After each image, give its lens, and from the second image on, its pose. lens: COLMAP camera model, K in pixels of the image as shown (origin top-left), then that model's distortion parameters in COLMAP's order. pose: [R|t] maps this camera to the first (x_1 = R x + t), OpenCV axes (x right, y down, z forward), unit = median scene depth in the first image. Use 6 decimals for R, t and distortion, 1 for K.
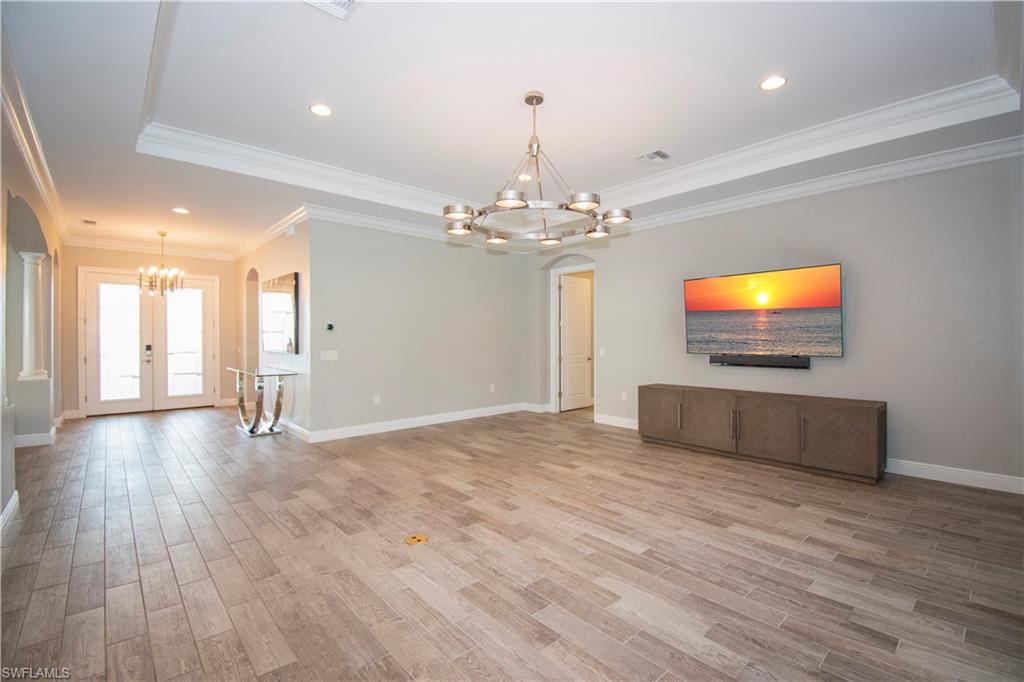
lens RADIAL K [[450.7, 0, 516.5], [0, 450.7, 341.4], [0, 0, 1]] dist [0.015880, -0.024836]
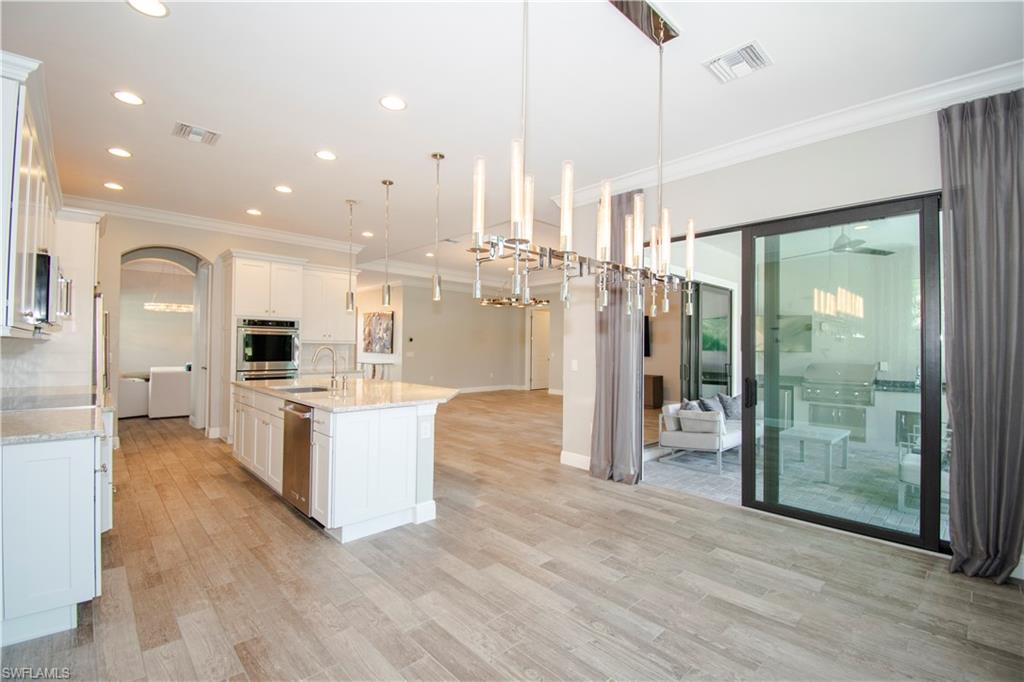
lens RADIAL K [[450.7, 0, 516.5], [0, 450.7, 341.4], [0, 0, 1]] dist [0.015880, -0.024836]
pose [[0.999613, 0.011769, 0.025208, -0.006098], [-0.011275, 0.999743, -0.019646, 0.013059], [-0.025433, 0.019355, 0.999489, -1.465193]]
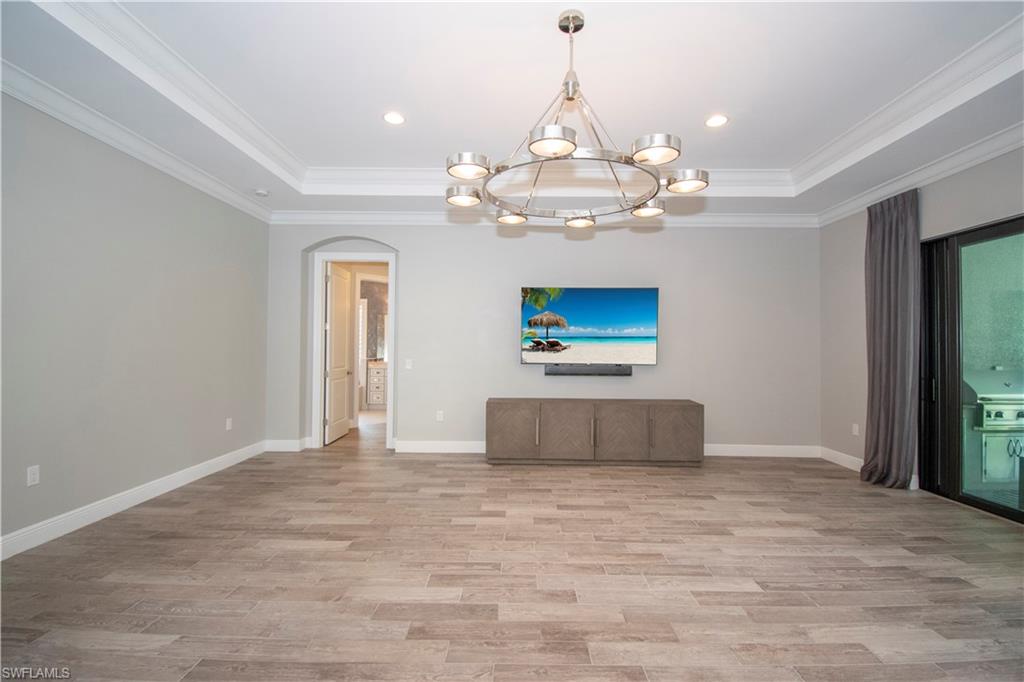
lens RADIAL K [[462.3, 0, 515.4], [0, 462.3, 342.9], [0, 0, 1]] dist [0.019389, -0.026746]
pose [[0.678637, 0.015601, 0.734308, -0.517714], [-0.003322, 0.999829, -0.018172, -0.000190], [-0.734466, 0.009893, 0.678573, 0.514901]]
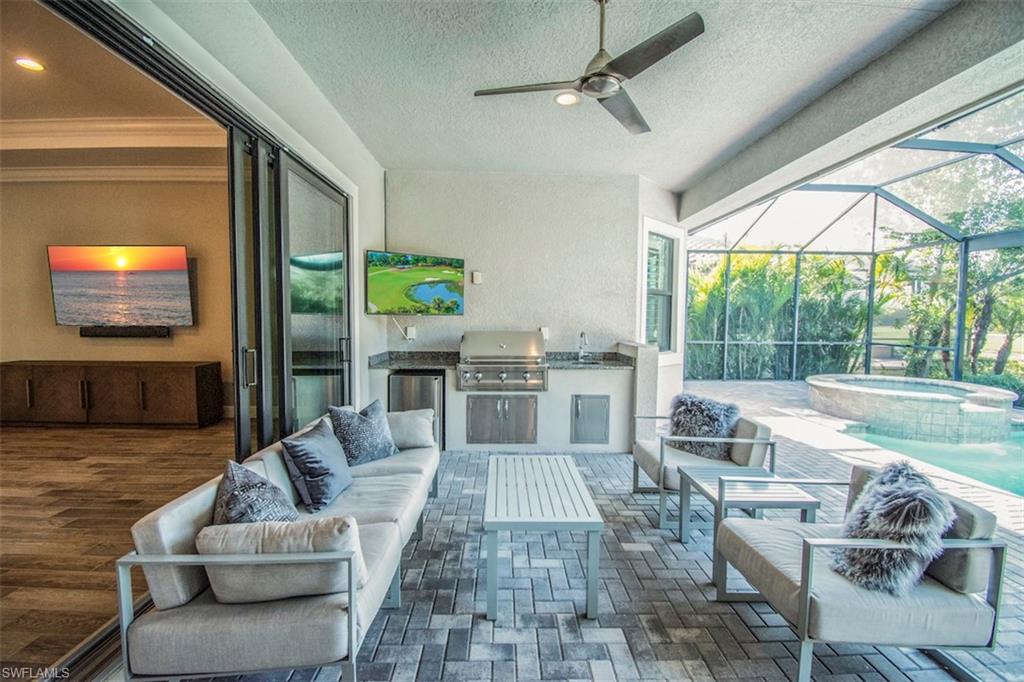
lens RADIAL K [[450.7, 0, 516.5], [0, 450.7, 341.4], [0, 0, 1]] dist [0.015880, -0.024836]
pose [[0.654520, -0.039331, 0.755021, 0.452842], [-0.000618, 0.998618, 0.052556, 0.012963], [-0.756044, -0.034865, 0.653591, -0.470129]]
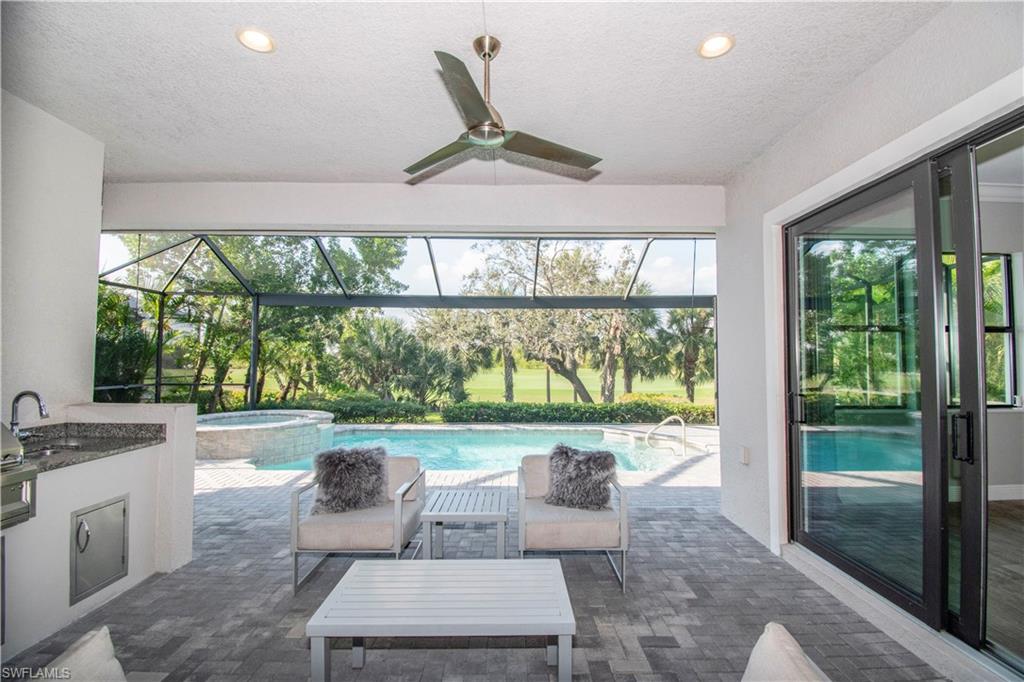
lens RADIAL K [[450.7, 0, 516.5], [0, 450.7, 341.4], [0, 0, 1]] dist [0.015880, -0.024836]
pose [[-0.747813, 0.024609, 0.663454, 0.569341], [0.003306, 0.999438, -0.033346, 0.003967], [-0.663902, -0.022743, -0.747474, 0.279163]]
